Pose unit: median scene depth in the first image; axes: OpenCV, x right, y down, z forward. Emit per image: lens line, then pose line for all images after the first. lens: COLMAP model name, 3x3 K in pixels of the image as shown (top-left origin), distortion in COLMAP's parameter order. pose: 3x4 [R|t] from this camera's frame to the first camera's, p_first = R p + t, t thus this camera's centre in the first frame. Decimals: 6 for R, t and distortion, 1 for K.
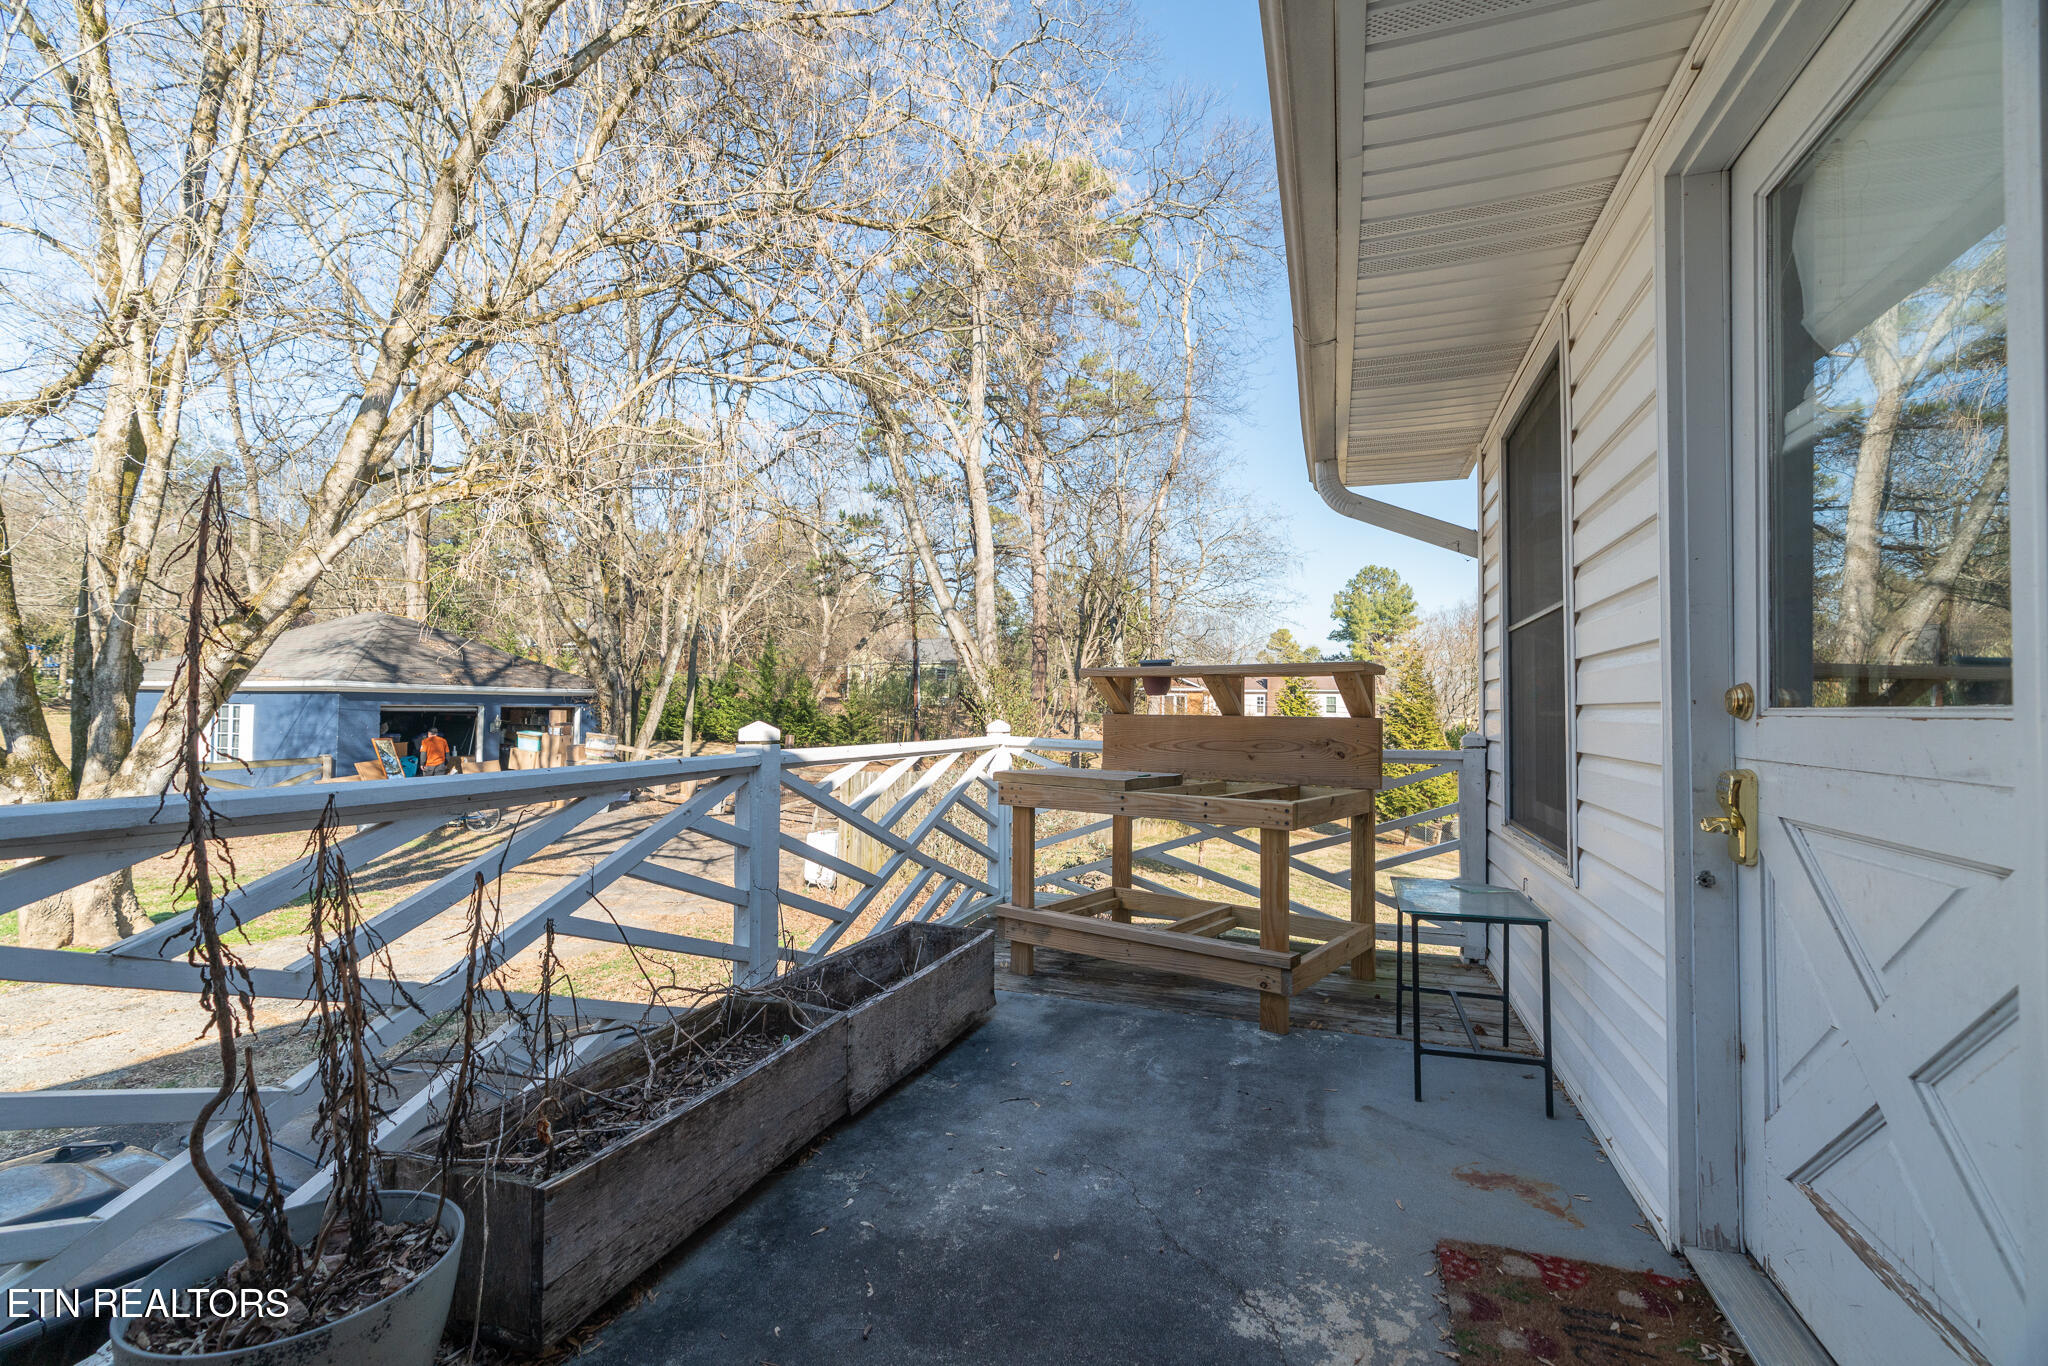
lens RADIAL K [[937.3, 0, 1025.1], [0, 937.3, 690.9], [0, 0, 1]] dist [-0.005227, 0.000371]
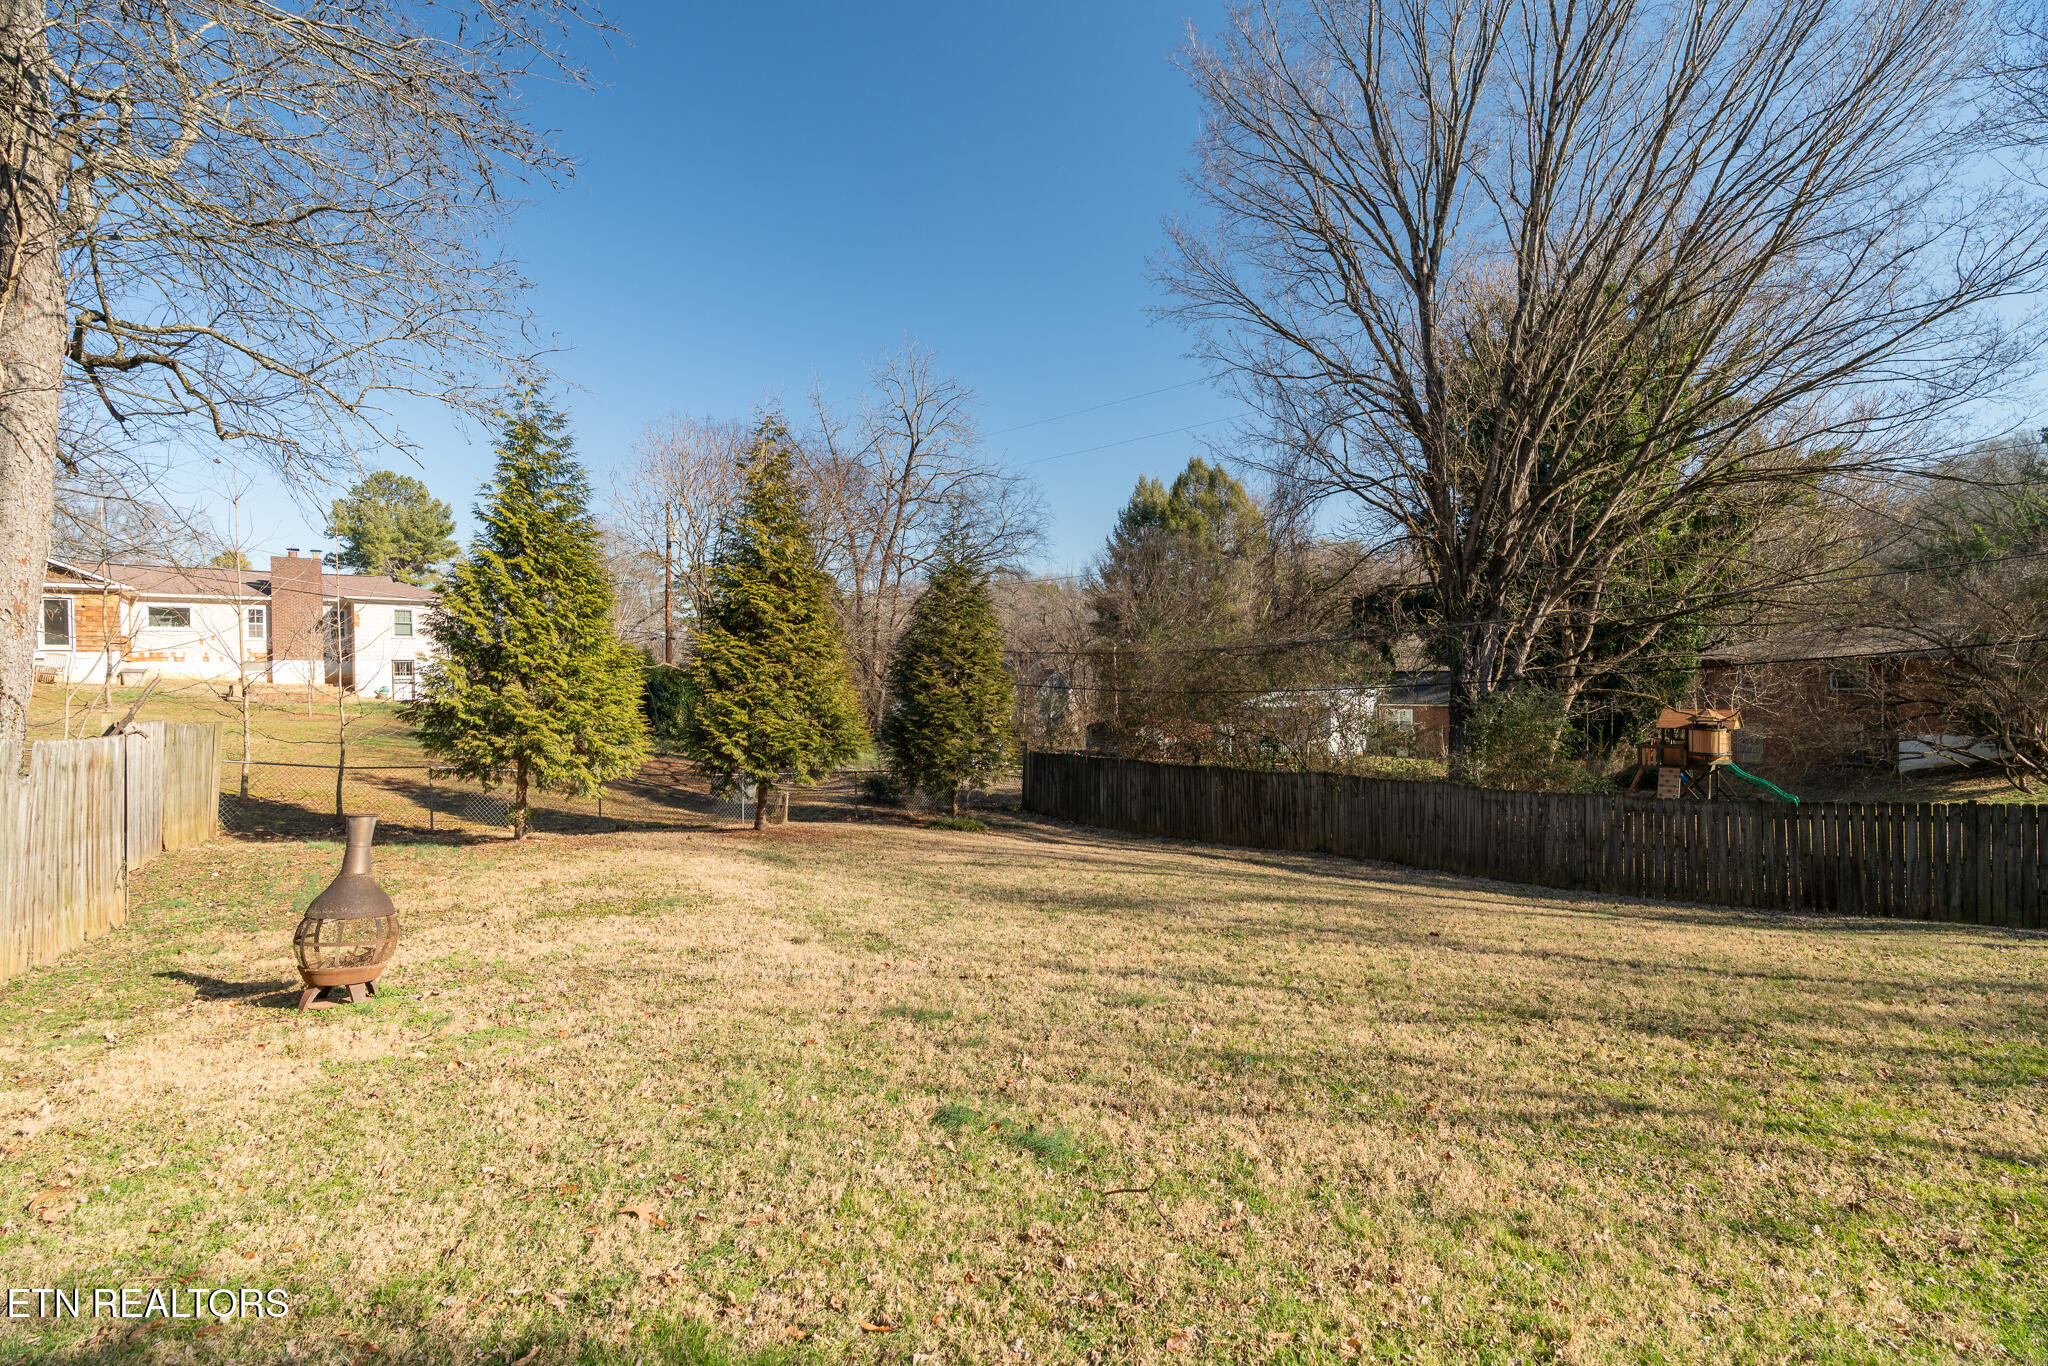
lens RADIAL K [[937.3, 0, 1022.7], [0, 937.3, 685.4], [0, 0, 1]] dist [-0.005227, 0.000371]
pose [[0.551952, -0.025983, 0.833471, 0.019392], [0.001628, 0.999546, 0.030082, 0.019112], [-0.833874, -0.015247, 0.551744, 0.161029]]
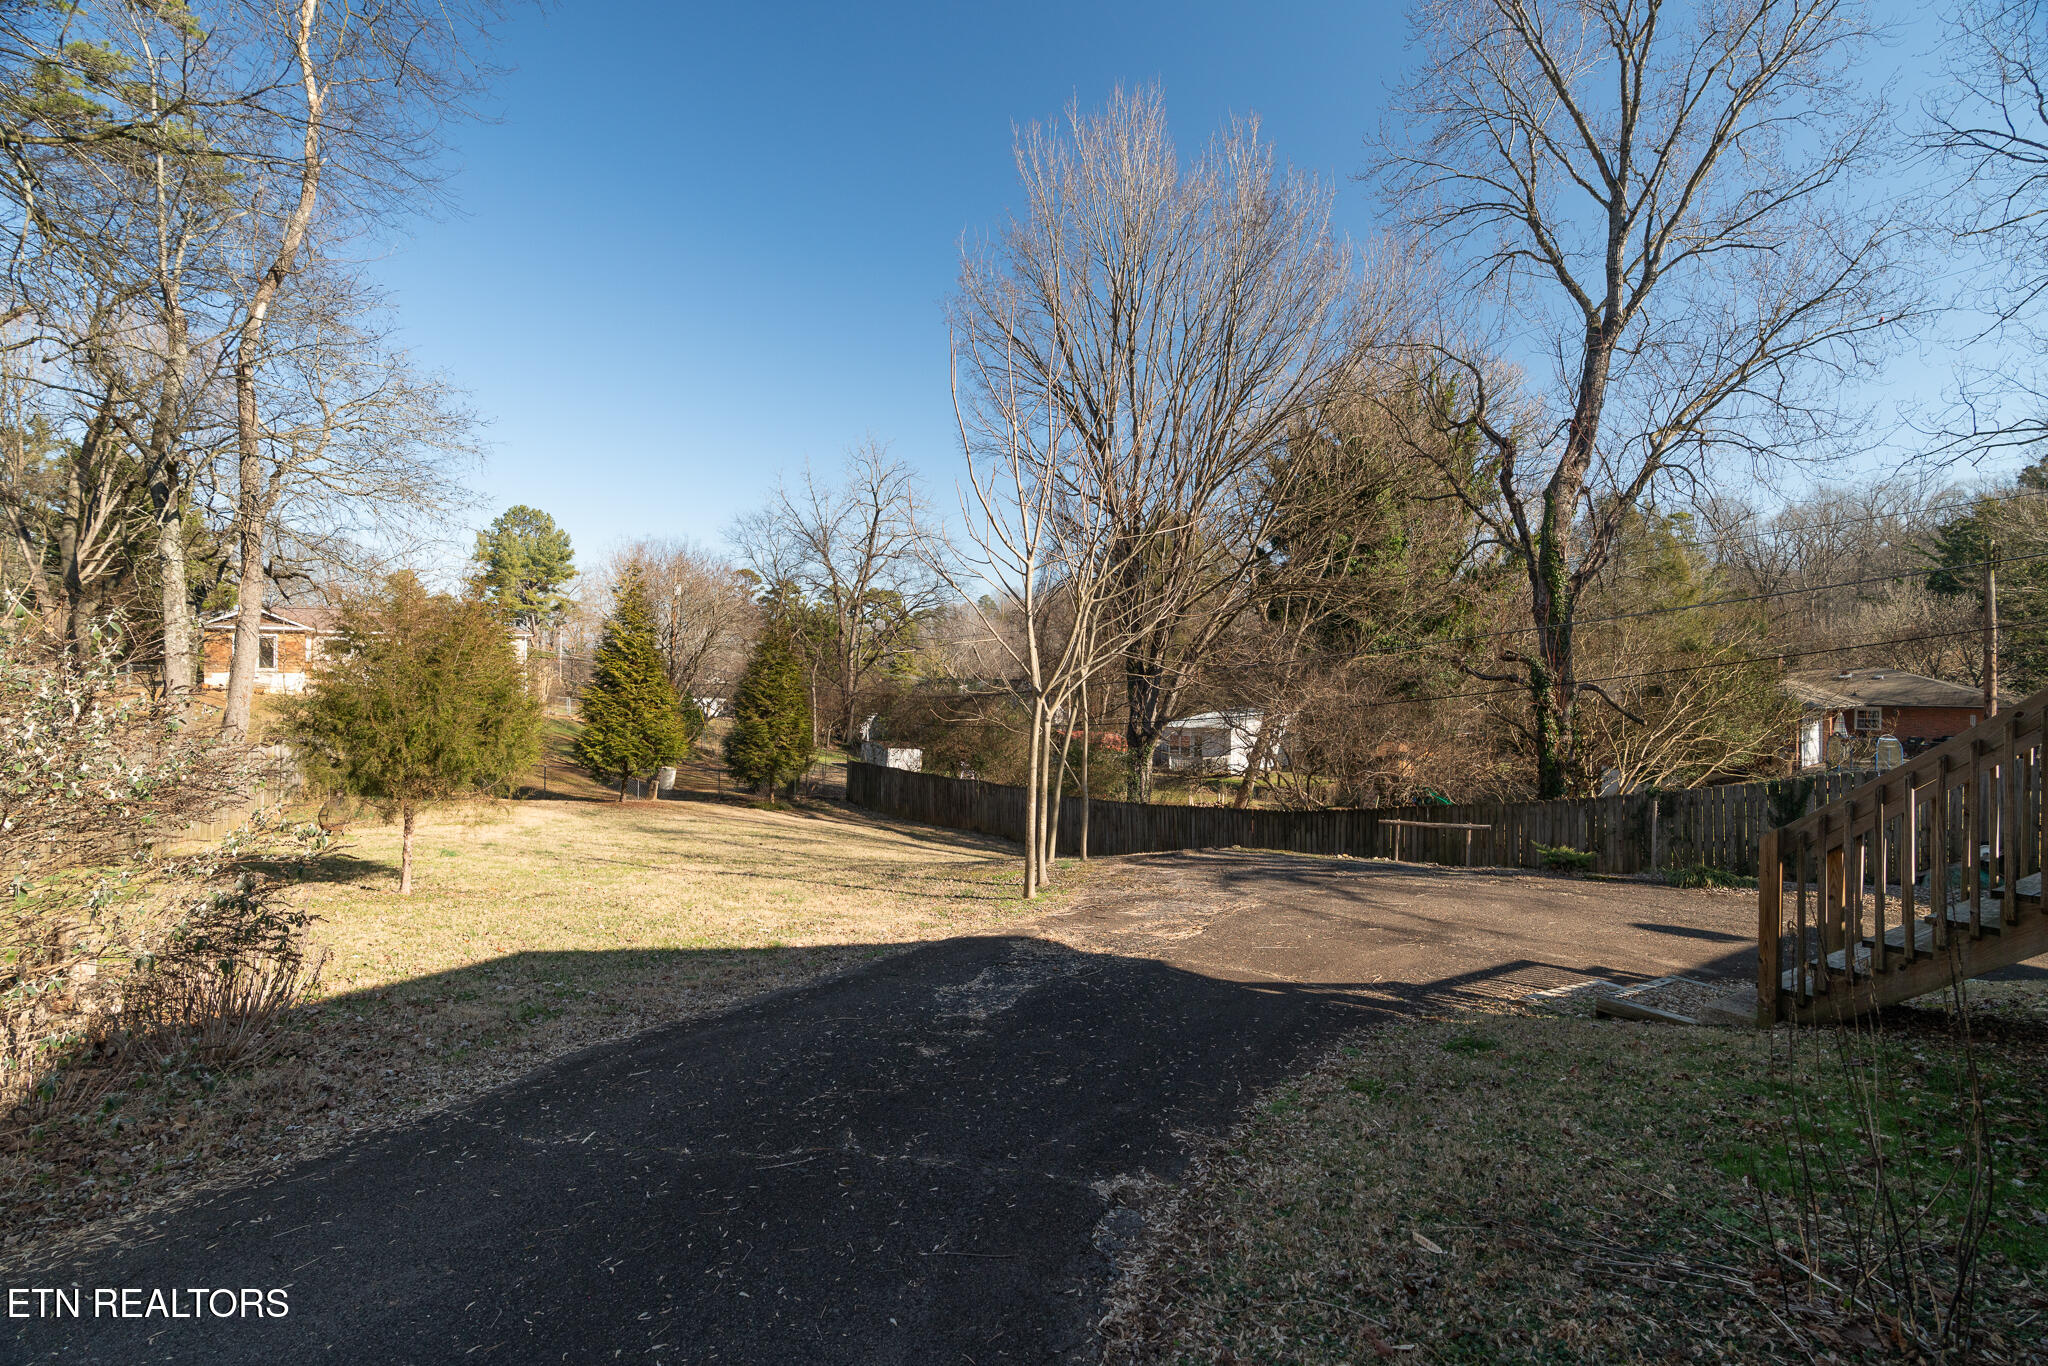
lens RADIAL K [[937.3, 0, 1026.4], [0, 937.3, 688.9], [0, 0, 1]] dist [-0.005227, 0.000371]
pose [[0.651886, -0.014586, 0.758177, -0.000631], [-0.015374, 0.999355, 0.032444, 0.006713], [-0.758161, -0.032806, 0.651241, 0.038674]]
